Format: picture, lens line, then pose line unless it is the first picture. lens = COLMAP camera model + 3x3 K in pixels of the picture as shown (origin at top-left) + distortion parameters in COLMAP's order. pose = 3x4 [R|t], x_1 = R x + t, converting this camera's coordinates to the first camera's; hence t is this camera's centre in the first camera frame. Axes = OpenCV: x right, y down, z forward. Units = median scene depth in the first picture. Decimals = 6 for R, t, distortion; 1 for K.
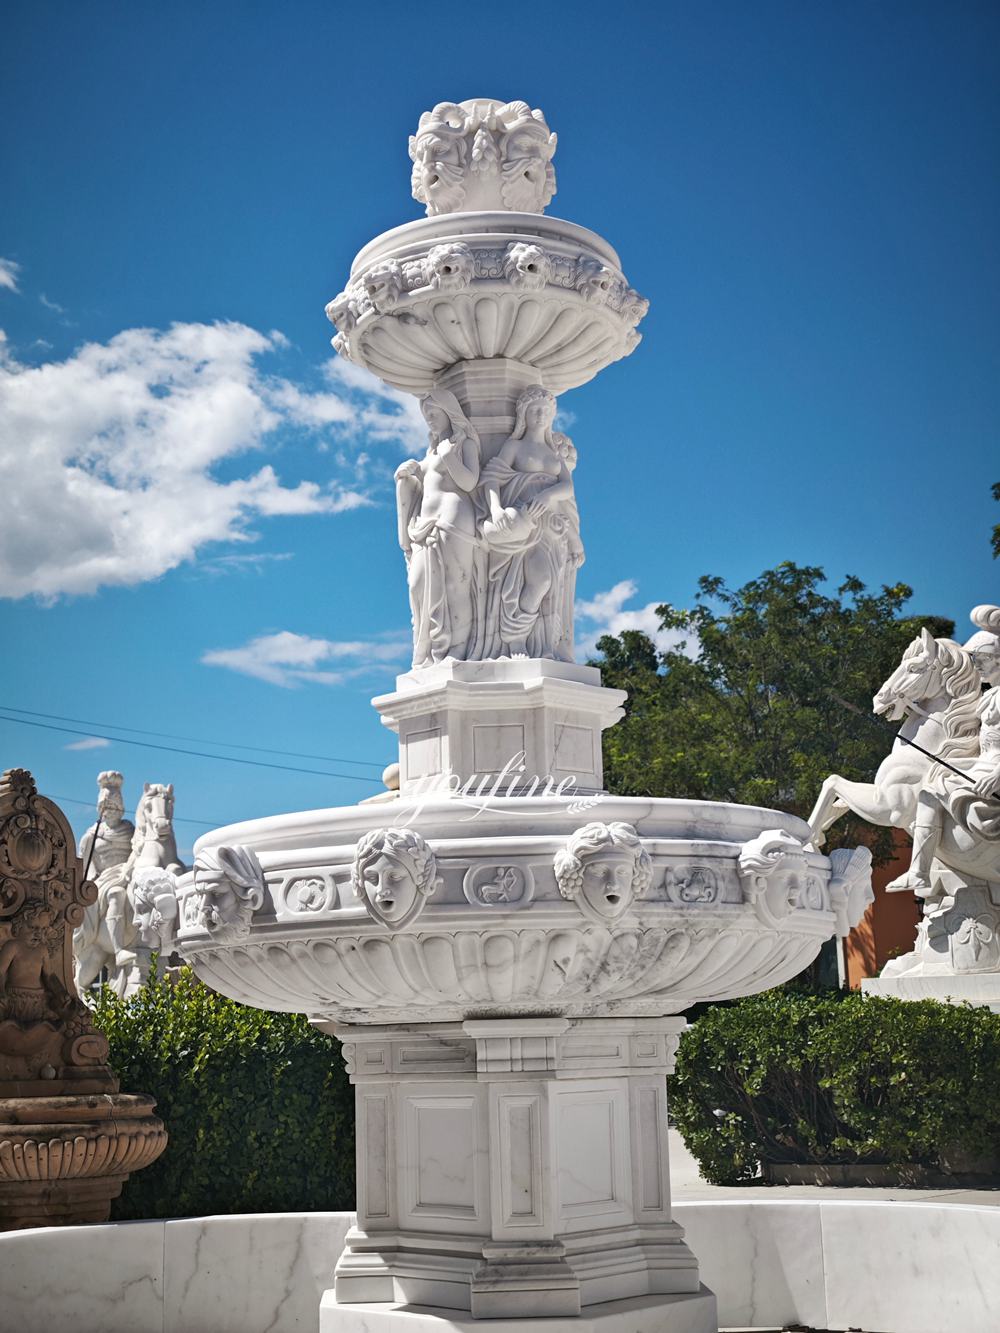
lens RADIAL K [[1911.6, 0, 384.2], [0, 1911.6, 718.9], [0, 0, 1]] dist [0.147568, -0.036827]
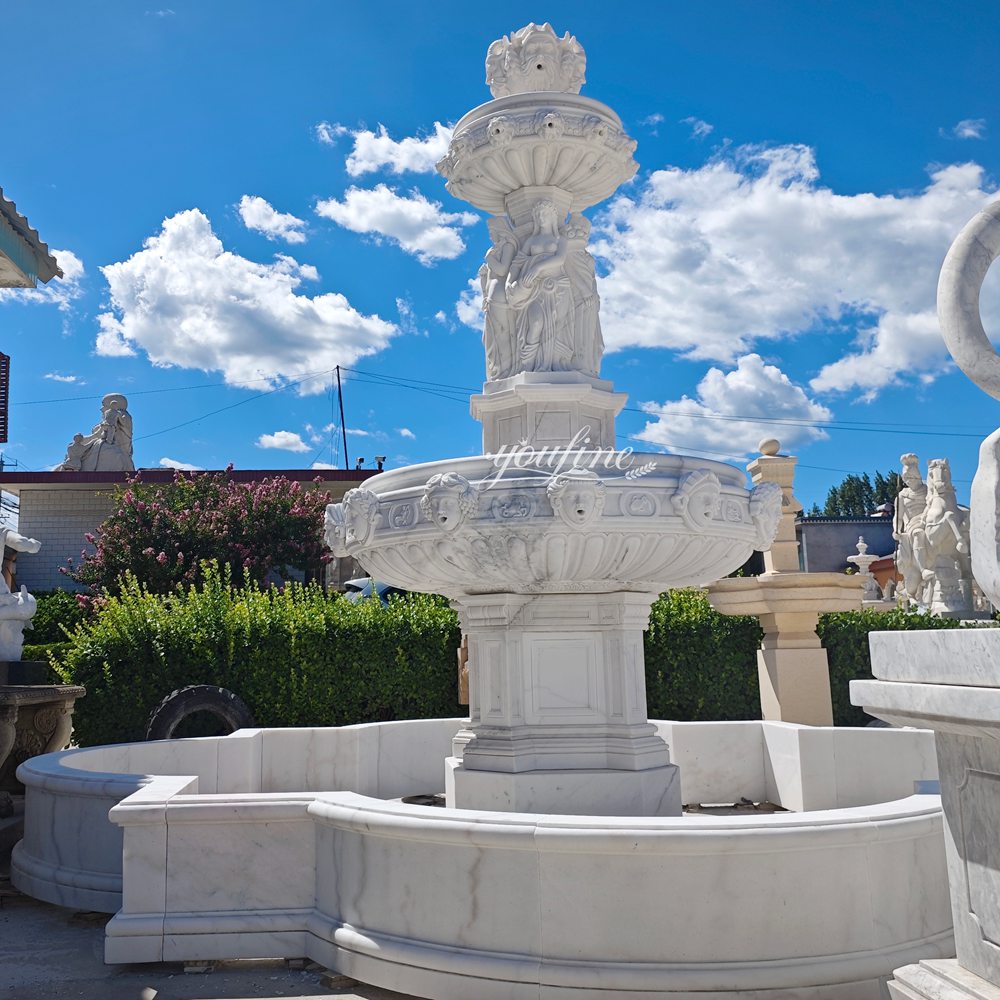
lens RADIAL K [[1103.7, 0, 388.7], [0, 1103.7, 499.2], [0, 0, 1]] dist [0.103341, -0.263281]
pose [[0.712952, -0.081005, -0.696519, 0.605912], [0.112132, 0.993693, -0.000789, 0.058777], [0.692190, -0.077540, 0.717538, 0.237314]]
